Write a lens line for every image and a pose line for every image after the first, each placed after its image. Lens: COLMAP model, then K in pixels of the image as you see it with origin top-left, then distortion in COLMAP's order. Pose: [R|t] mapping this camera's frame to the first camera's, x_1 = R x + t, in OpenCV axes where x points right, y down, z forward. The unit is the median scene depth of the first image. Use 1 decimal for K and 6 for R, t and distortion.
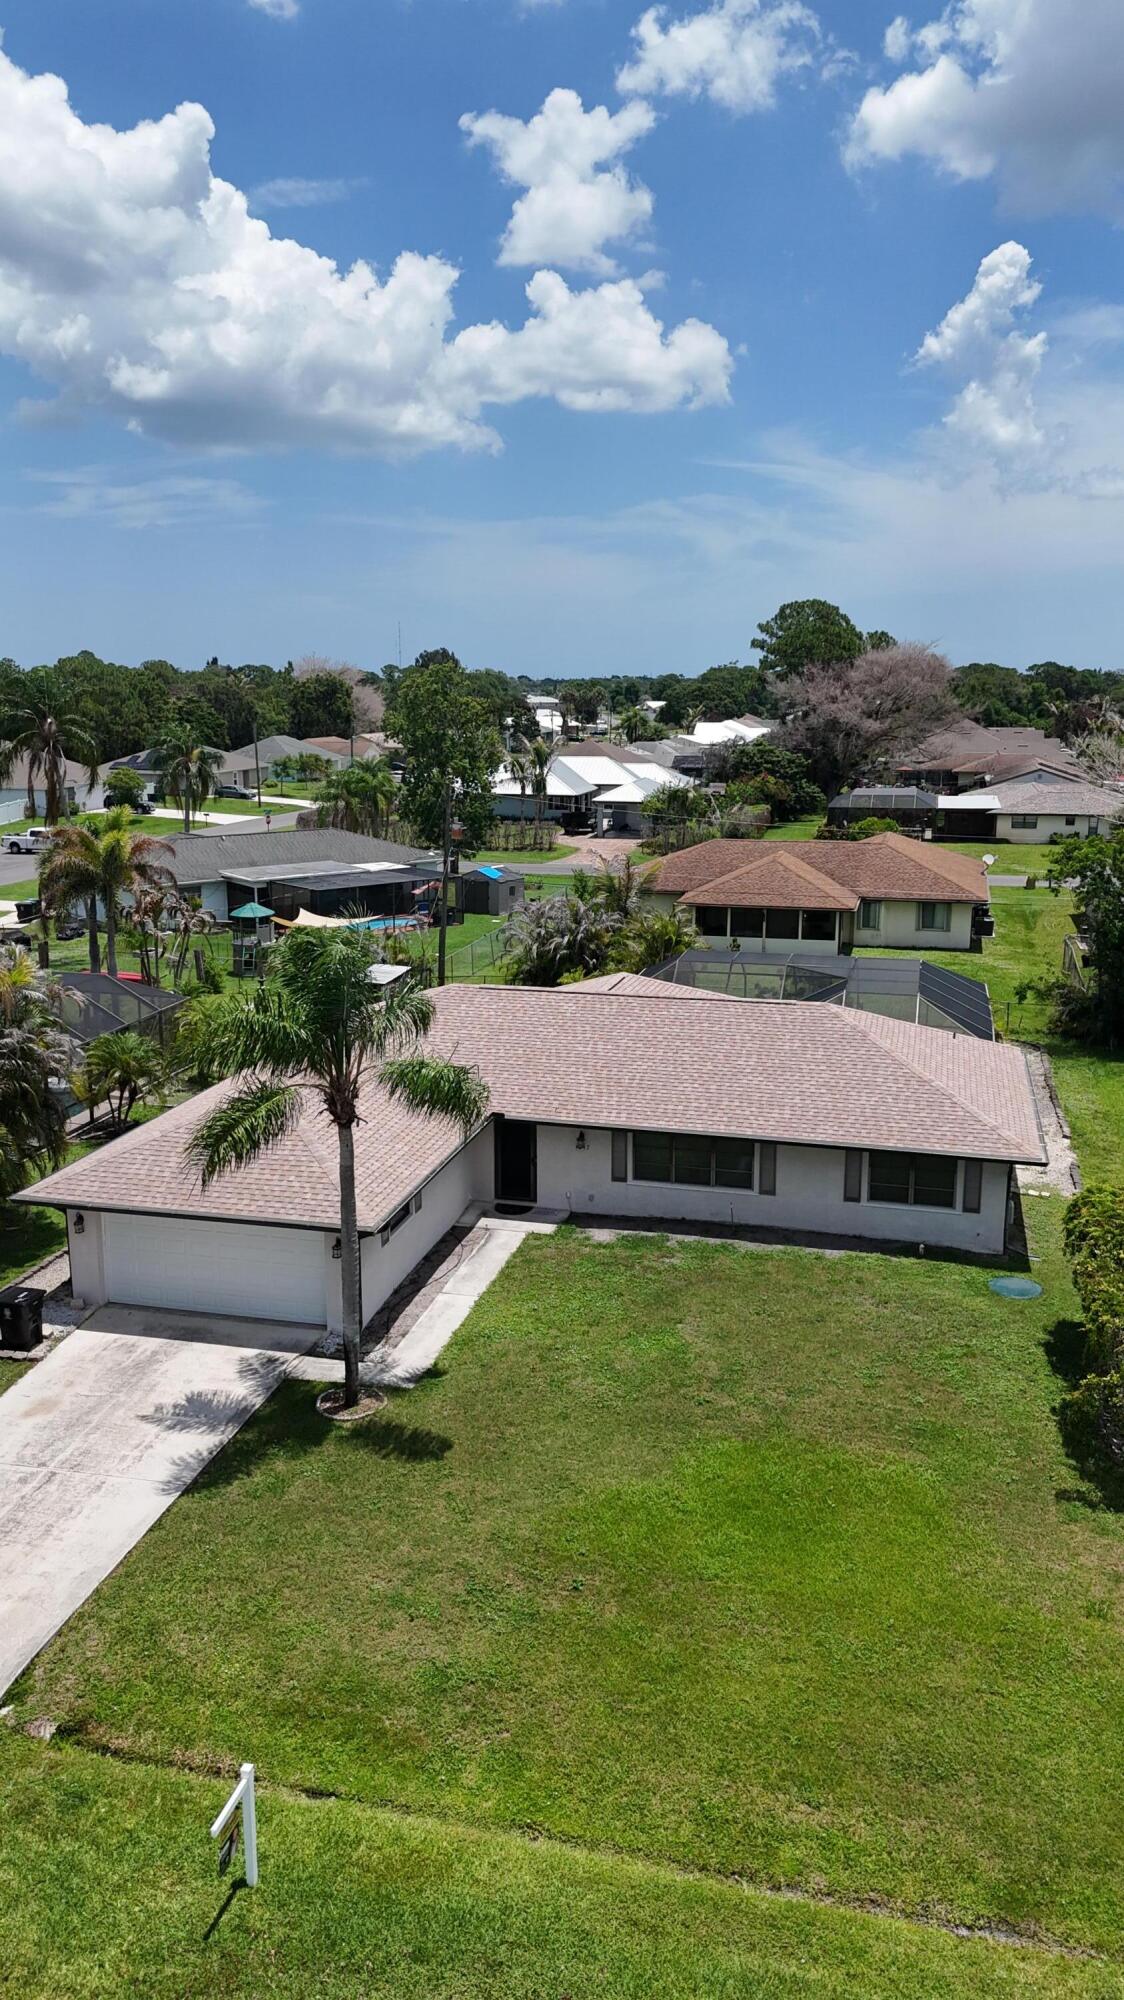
lens RADIAL K [[1418.9, 0, 556.5], [0, 1418.9, 995.0], [0, 0, 1]] dist [0.023417, -0.001756]
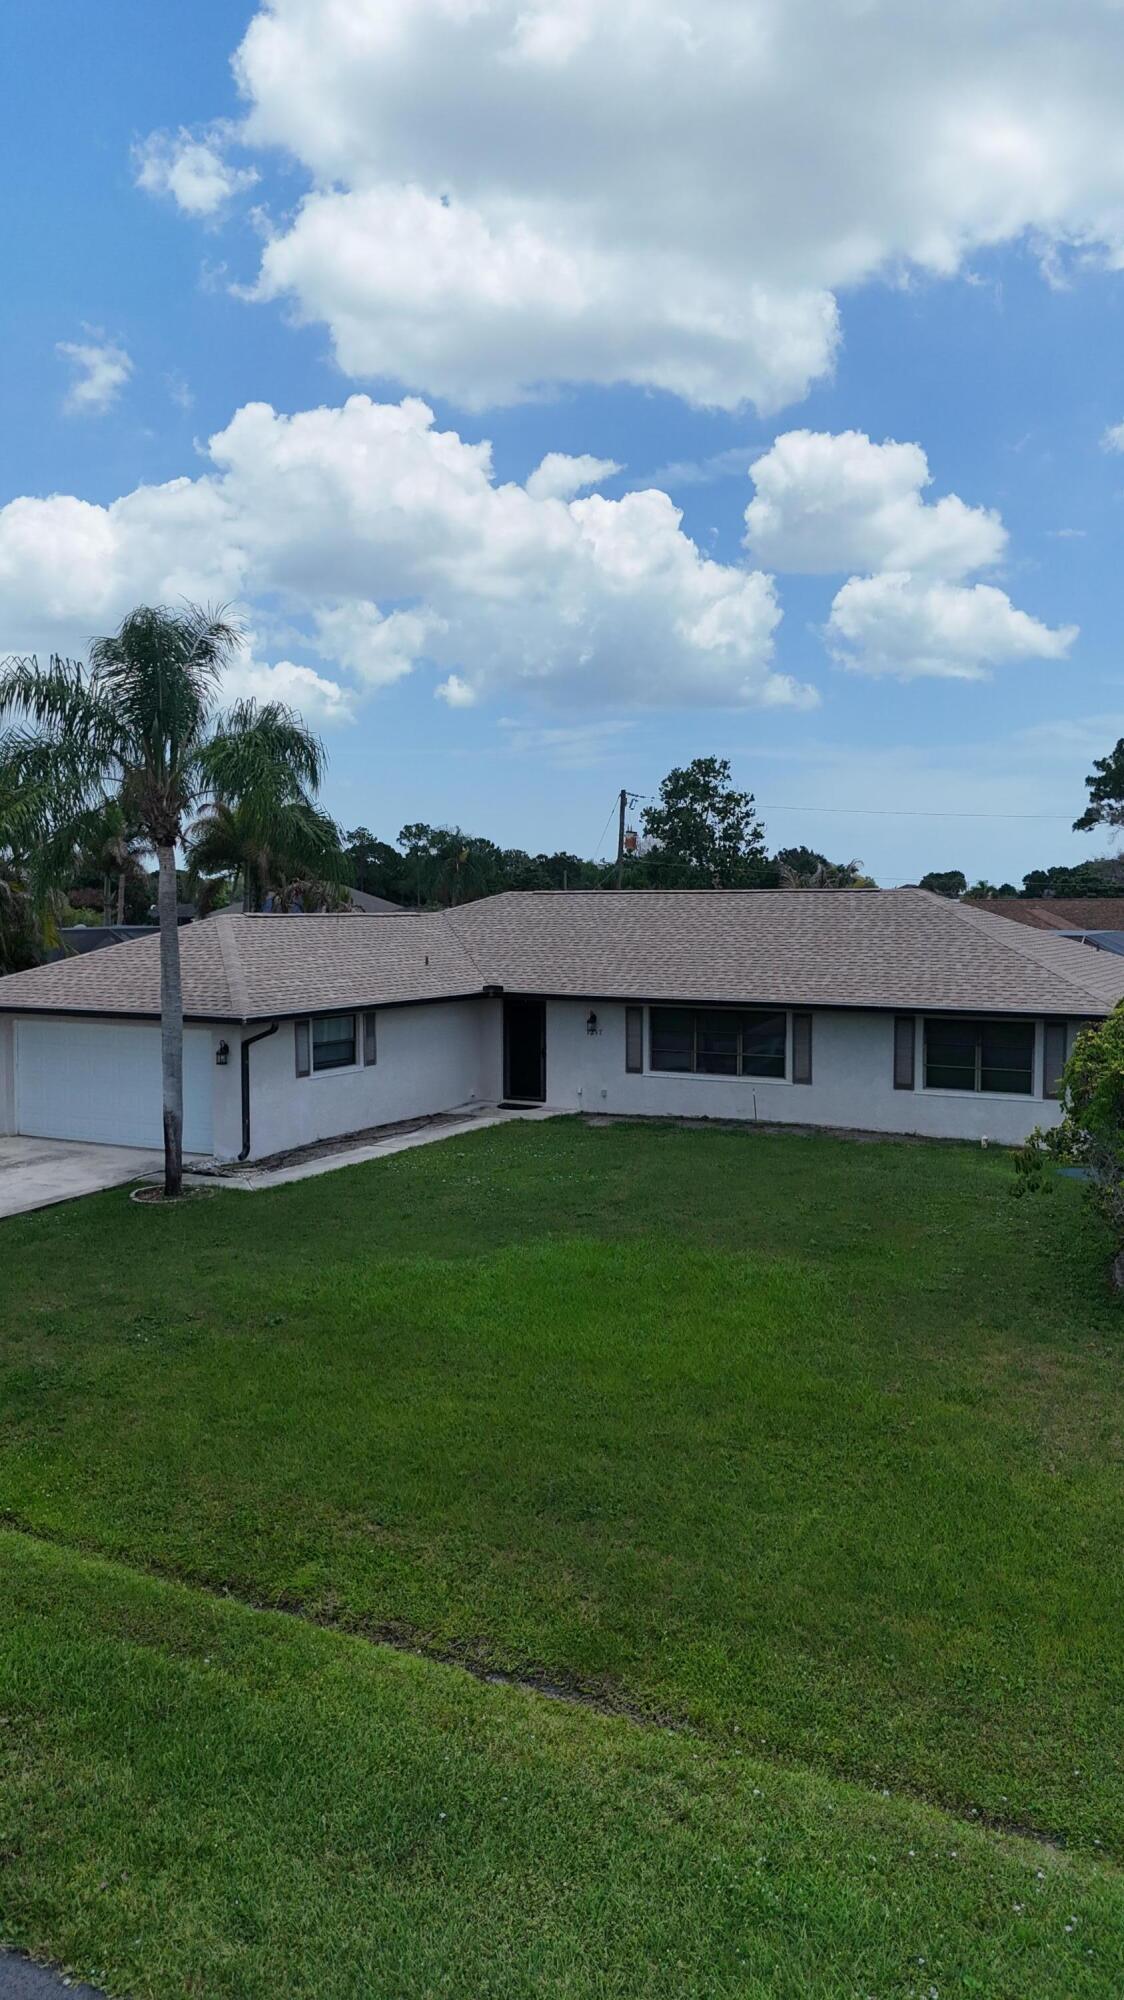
lens RADIAL K [[1418.9, 0, 560.5], [0, 1418.9, 1003.0], [0, 0, 1]] dist [0.023417, -0.001756]
pose [[0.967638, 0.003915, -0.252312, 0.222574], [-0.038867, 0.990260, -0.133693, 0.212053], [0.249331, 0.139174, 0.958366, 0.177018]]
